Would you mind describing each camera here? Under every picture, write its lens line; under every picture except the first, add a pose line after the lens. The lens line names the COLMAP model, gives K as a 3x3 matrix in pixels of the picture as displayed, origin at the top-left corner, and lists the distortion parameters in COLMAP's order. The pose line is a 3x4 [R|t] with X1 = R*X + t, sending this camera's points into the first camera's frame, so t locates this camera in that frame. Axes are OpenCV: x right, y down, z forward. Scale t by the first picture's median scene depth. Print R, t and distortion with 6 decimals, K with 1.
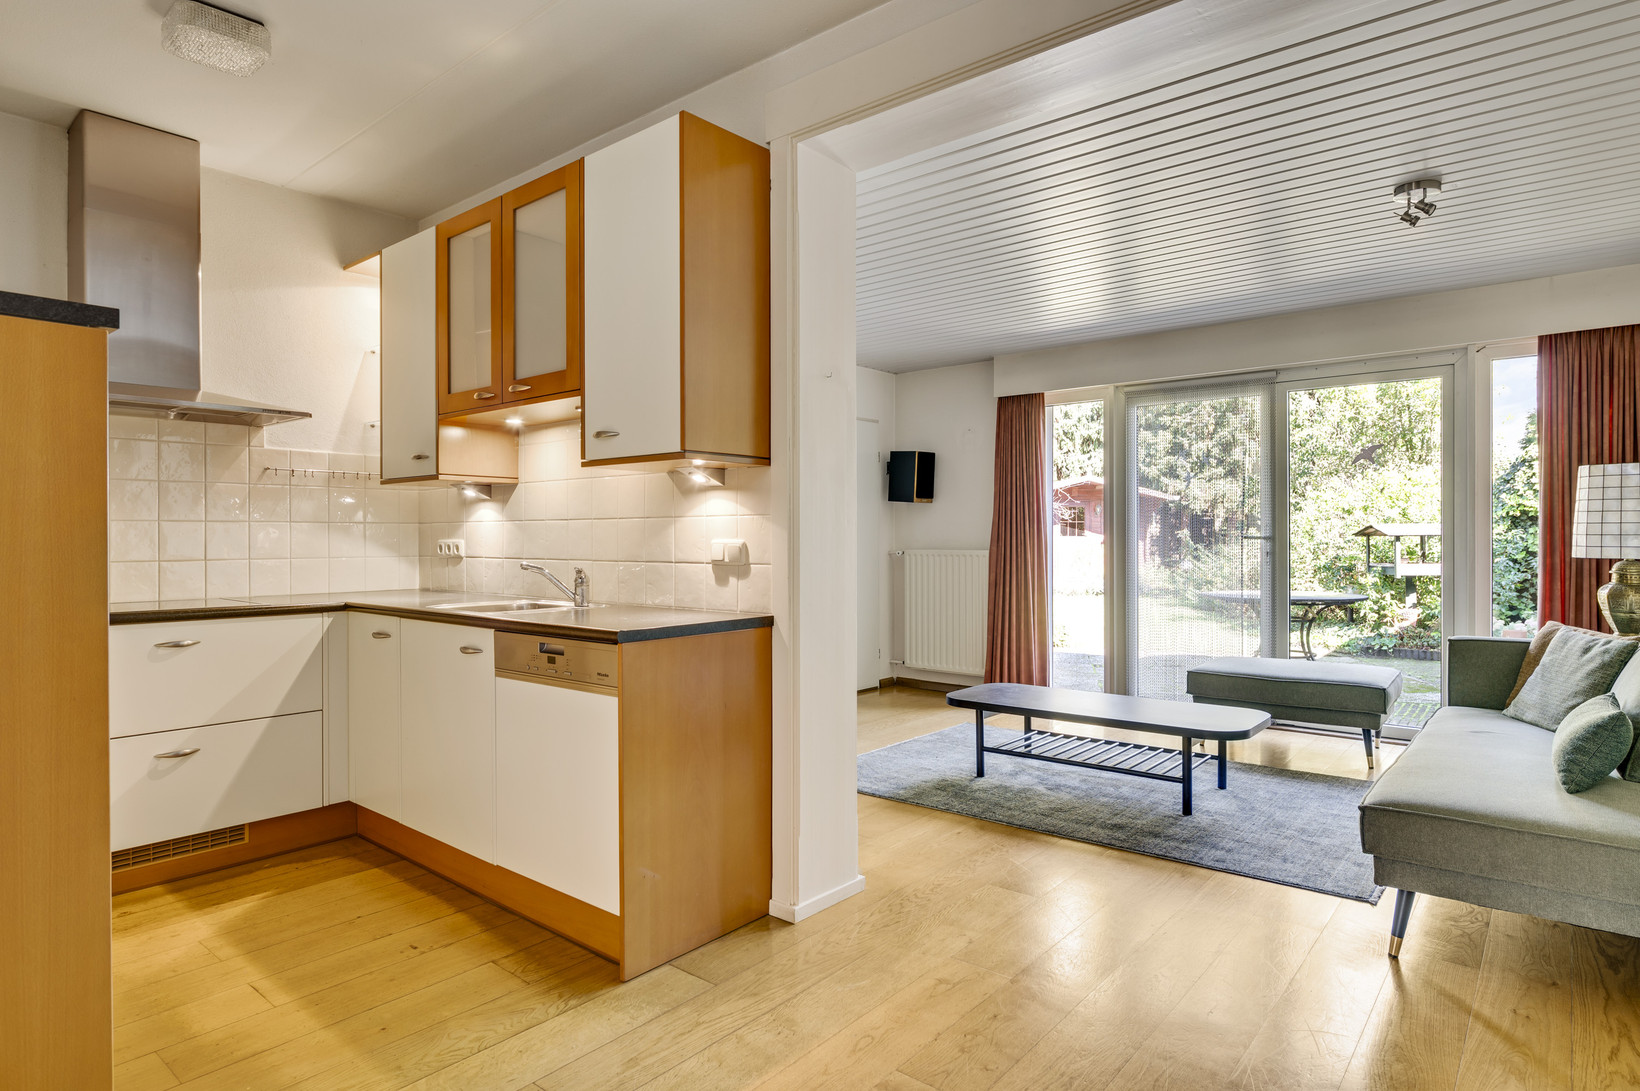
lens RADIAL K [[856.3, 0, 820.0], [0, 856.3, 545.5], [0, 0, 1]] dist [-0.001834, -0.000821]
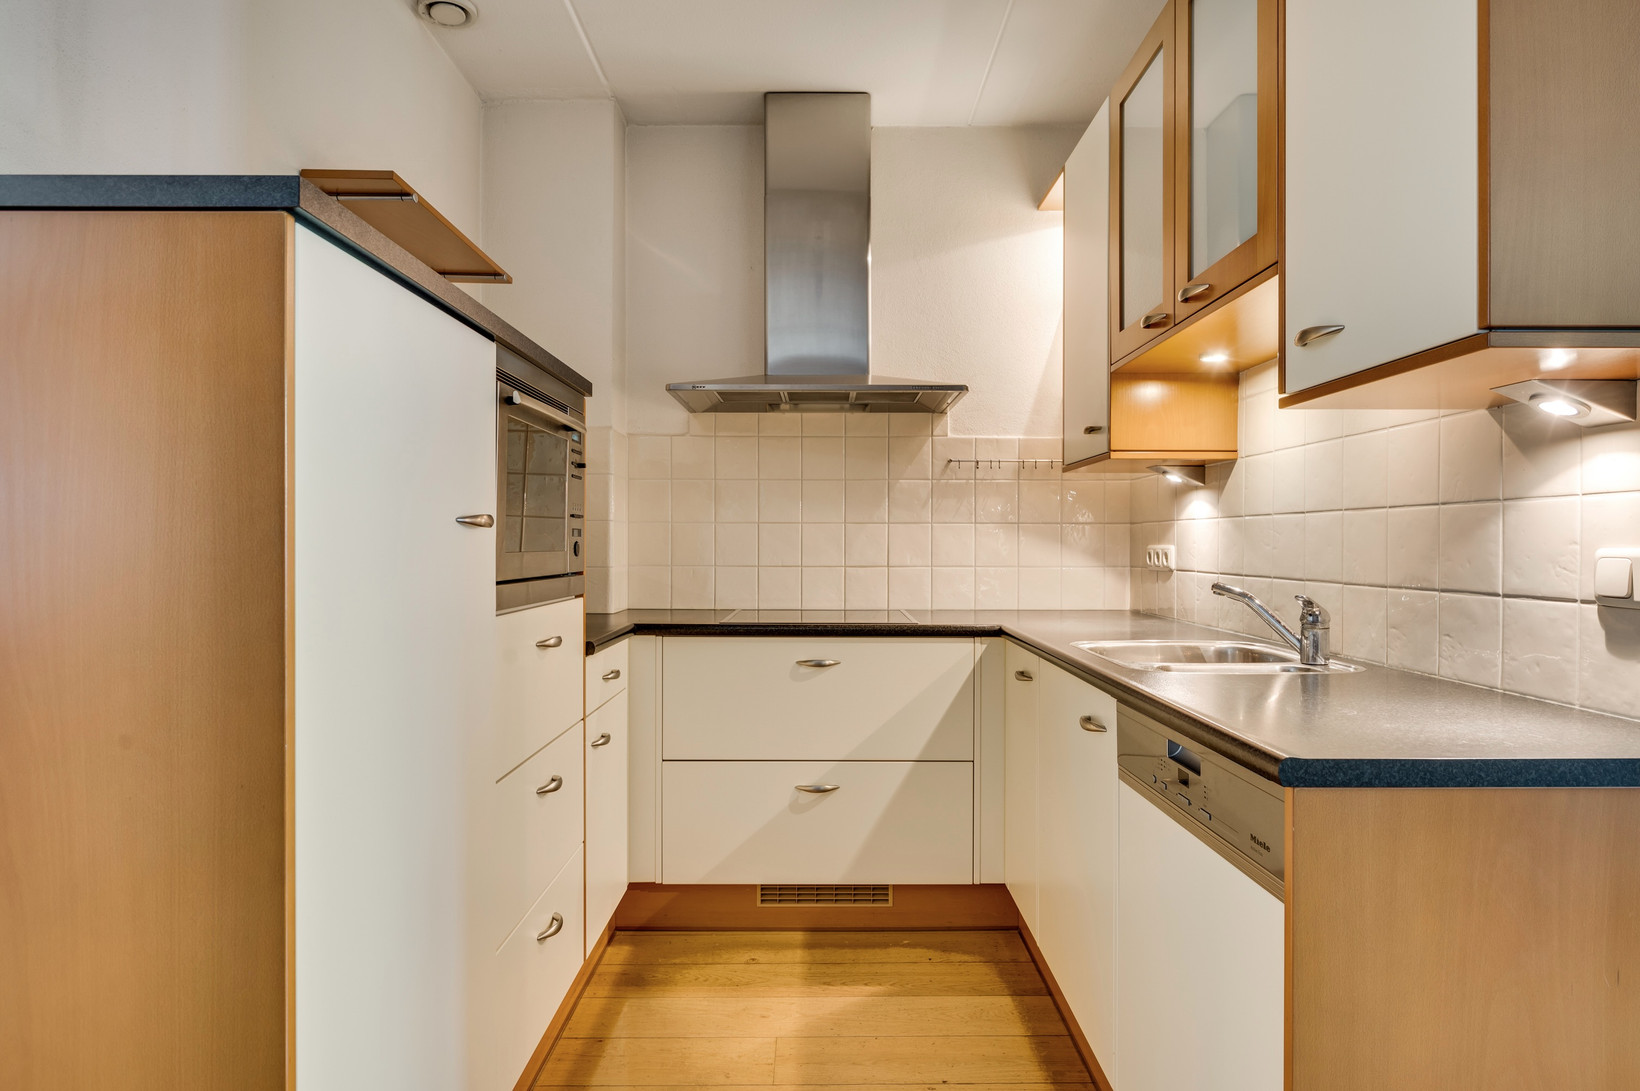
lens RADIAL K [[902.9, 0, 855.9], [0, 902.9, 545.0], [0, 0, 1]] dist [-0.004728, -0.001304]
pose [[0.646717, 0.004895, -0.762715, -0.020630], [-0.009902, 0.999949, -0.001978, -0.003422], [0.762666, 0.008831, 0.646732, 0.386748]]
